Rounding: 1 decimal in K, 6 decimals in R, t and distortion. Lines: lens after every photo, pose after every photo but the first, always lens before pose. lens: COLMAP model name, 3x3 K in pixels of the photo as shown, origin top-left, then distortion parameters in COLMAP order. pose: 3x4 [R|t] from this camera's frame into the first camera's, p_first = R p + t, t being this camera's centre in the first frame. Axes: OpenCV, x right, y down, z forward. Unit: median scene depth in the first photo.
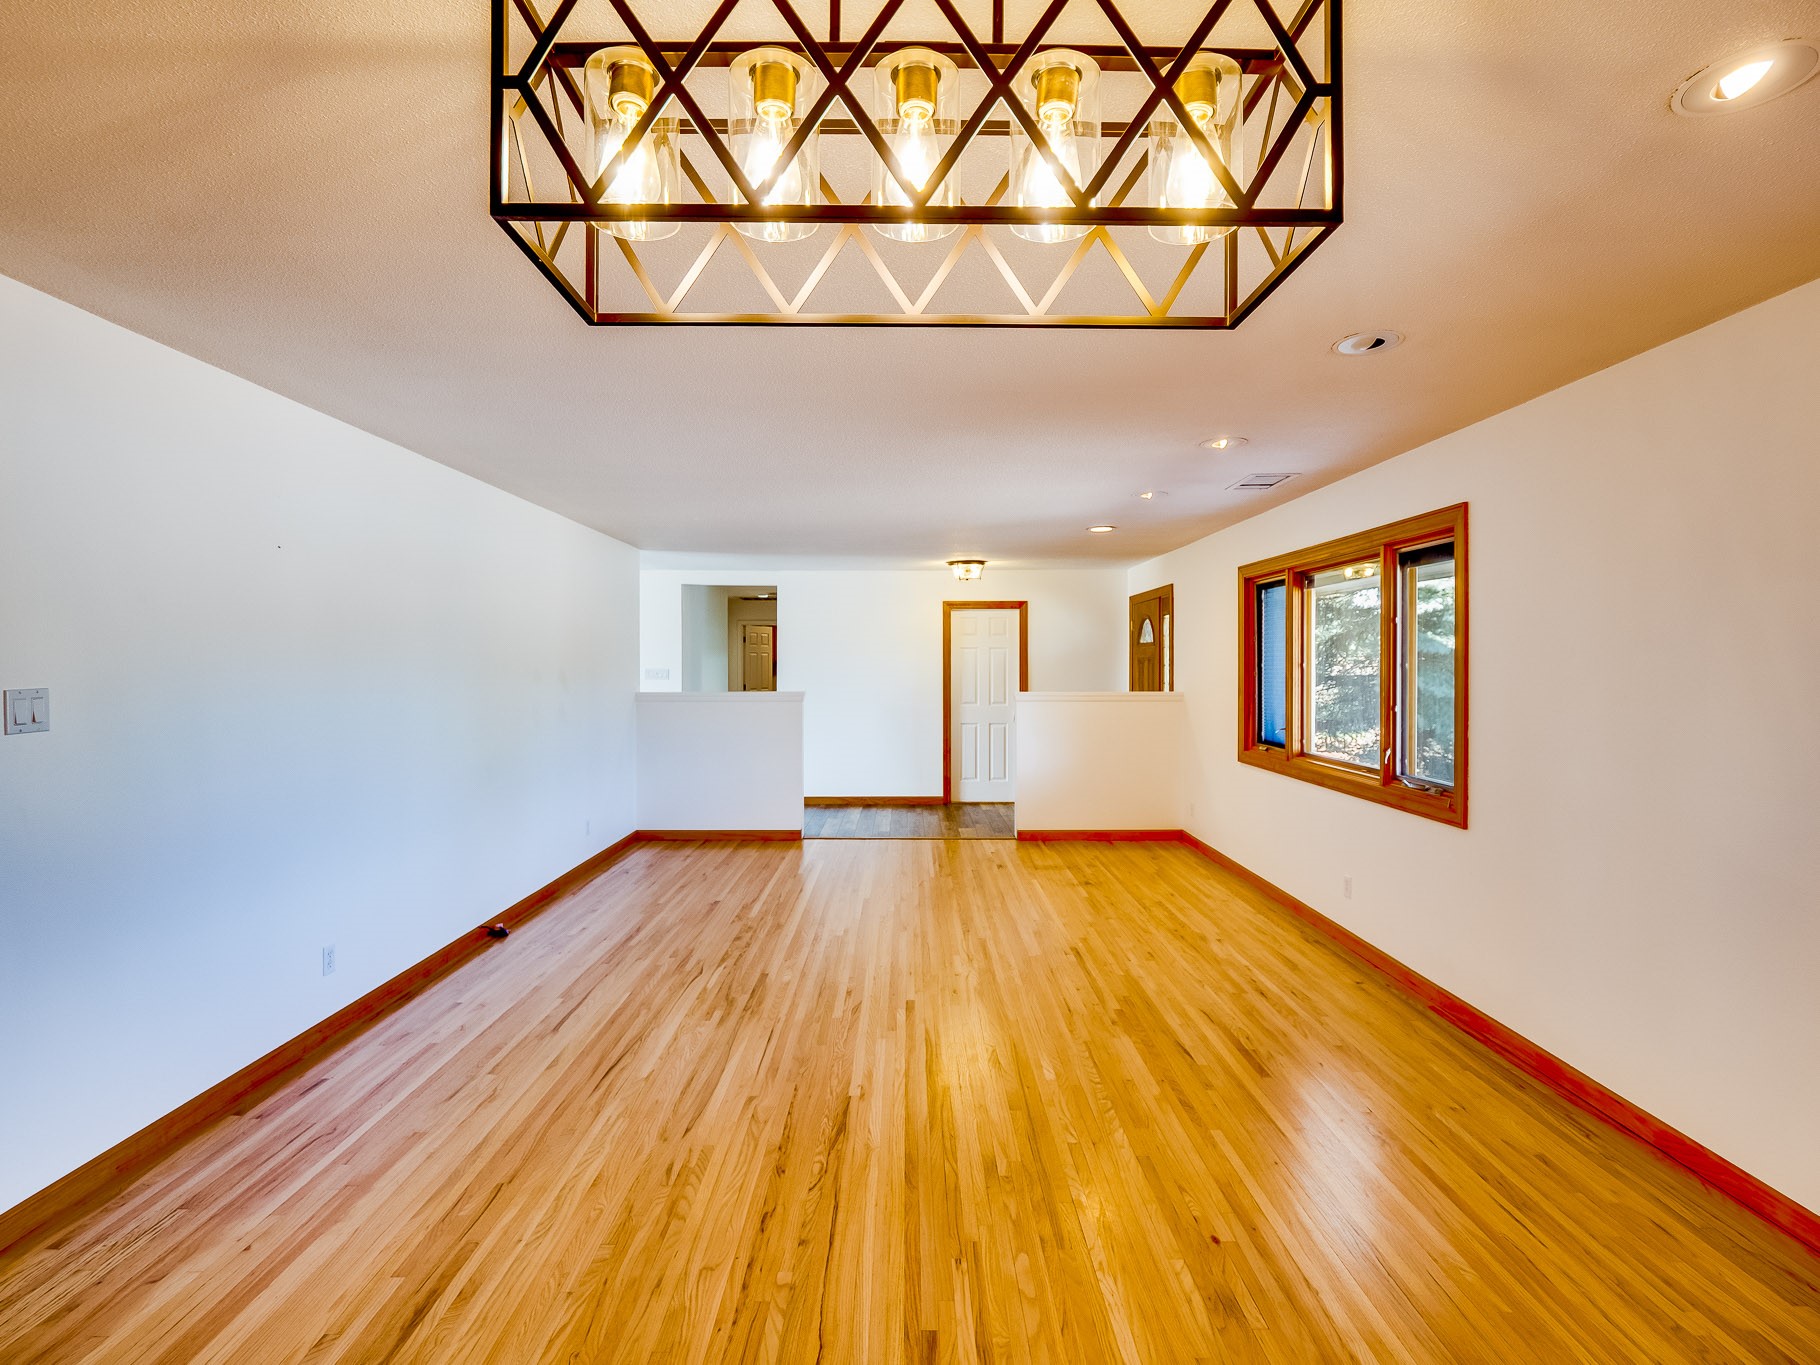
lens RADIAL K [[894.3, 0, 910.7], [0, 894.3, 672.4], [0, 0, 1]] dist [0.001828, -0.017458]
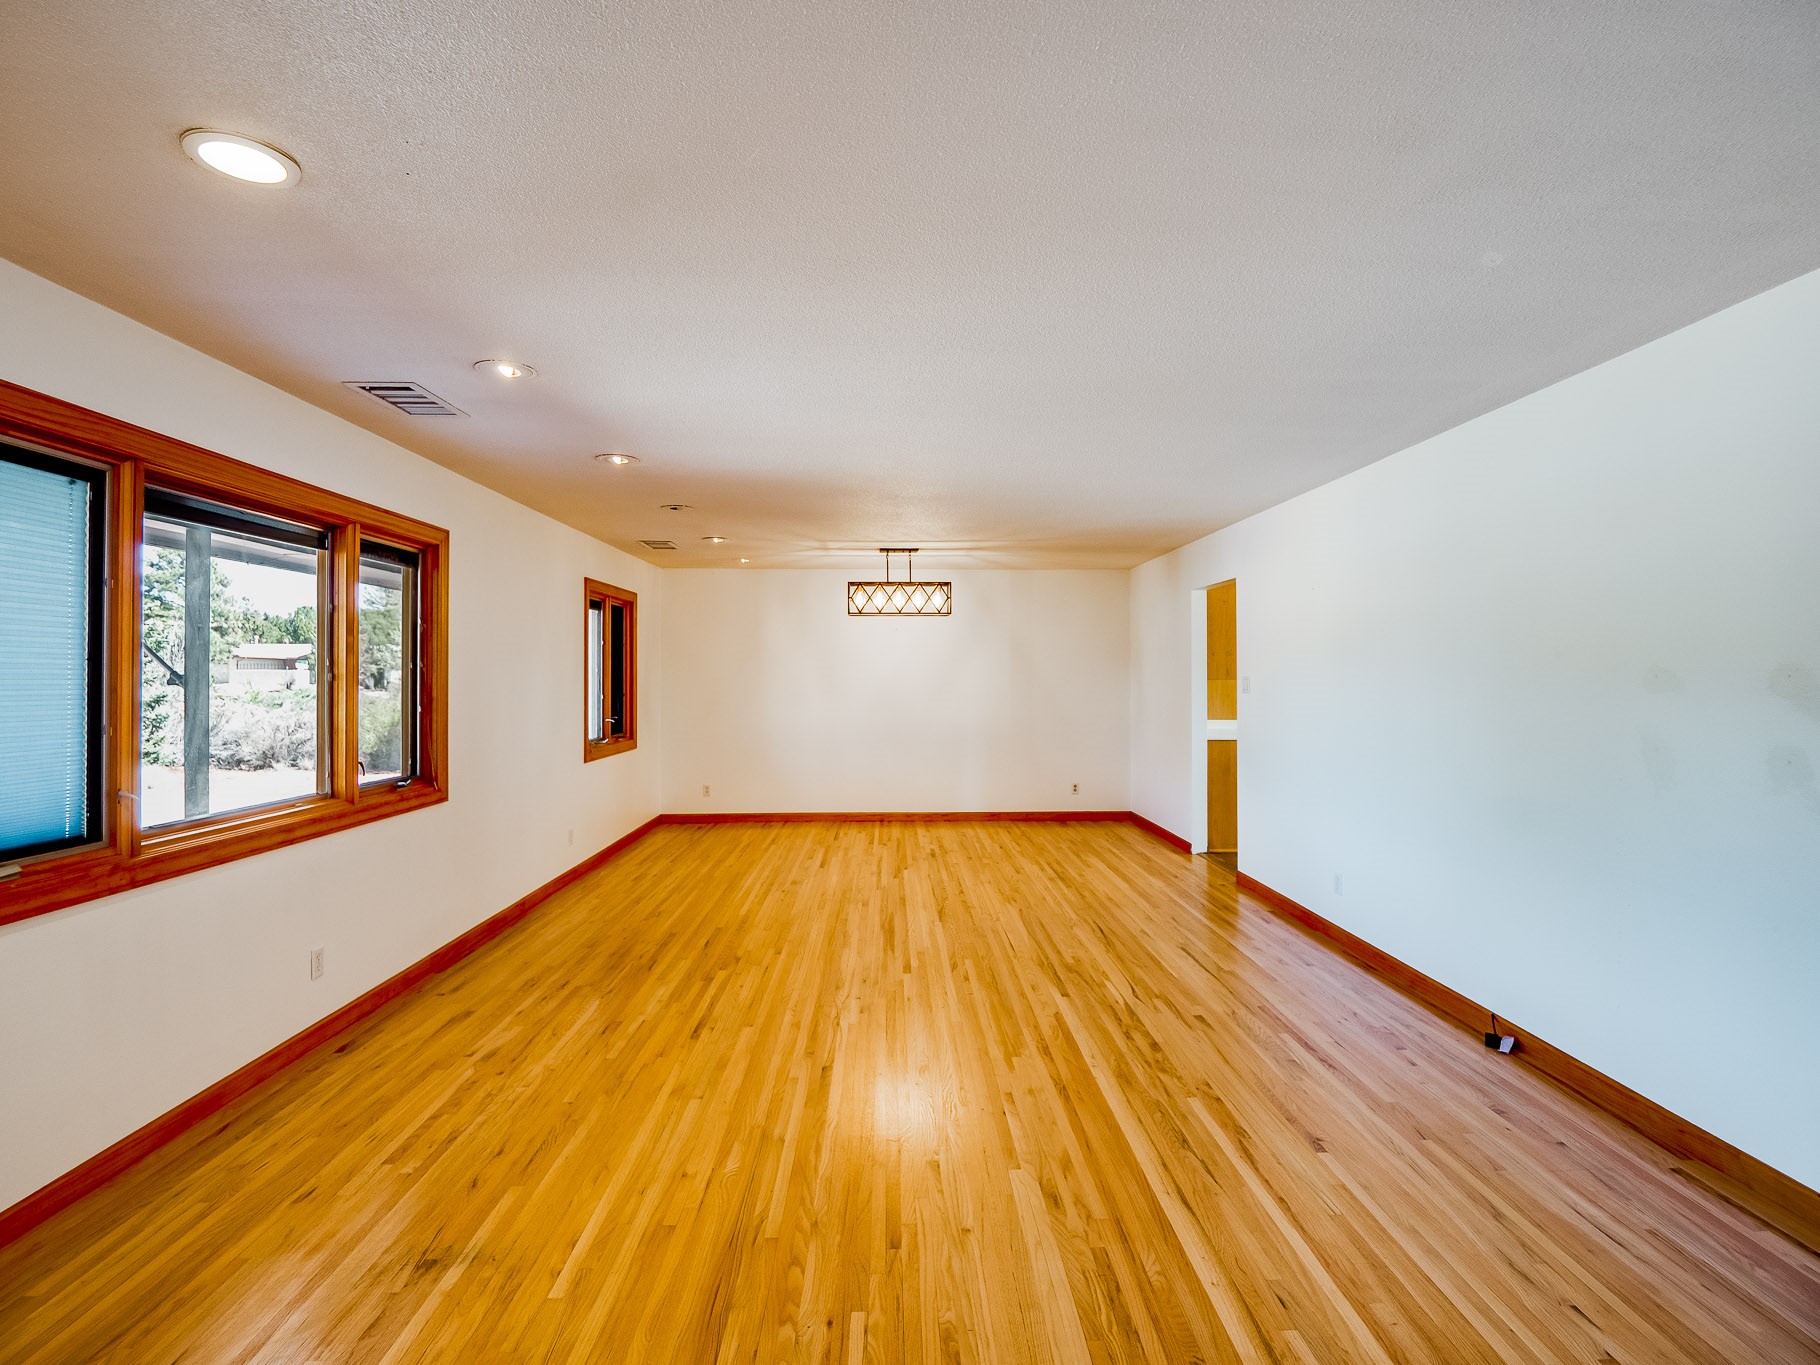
lens RADIAL K [[894.3, 0, 910.7], [0, 894.3, 672.4], [0, 0, 1]] dist [0.001828, -0.017458]
pose [[-0.999733, 0.000659, -0.023097, 0.019295], [0.000536, 0.999986, 0.005332, -0.003508], [0.023100, 0.005318, -0.999719, 1.998439]]
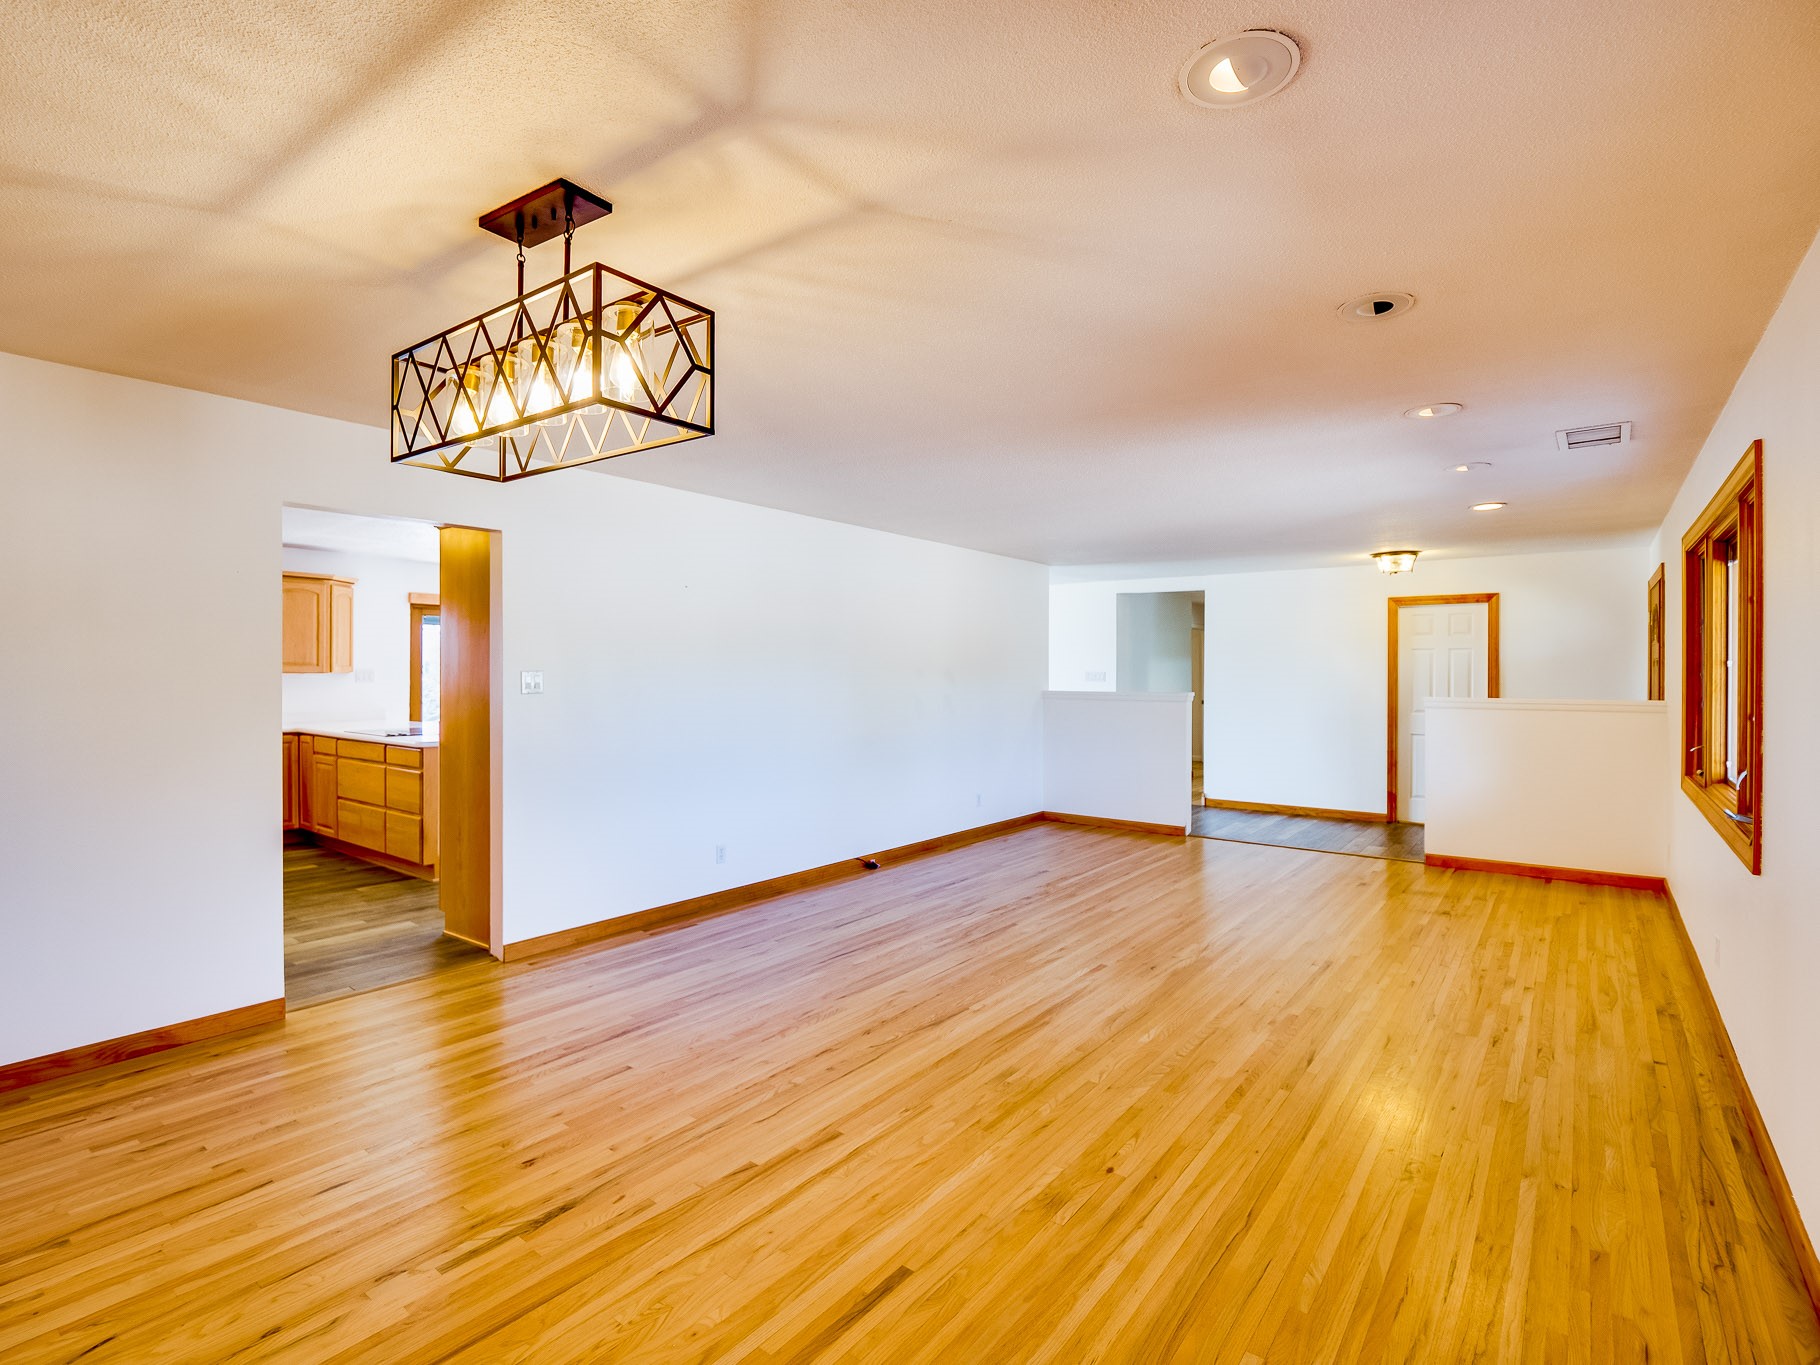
lens RADIAL K [[894.3, 0, 910.7], [0, 894.3, 672.4], [0, 0, 1]] dist [0.001828, -0.017458]
pose [[0.795119, 0.004026, -0.606440, 0.456112], [-0.010303, 0.999923, -0.006871, 0.016616], [0.606366, 0.011712, 0.795100, -0.021478]]
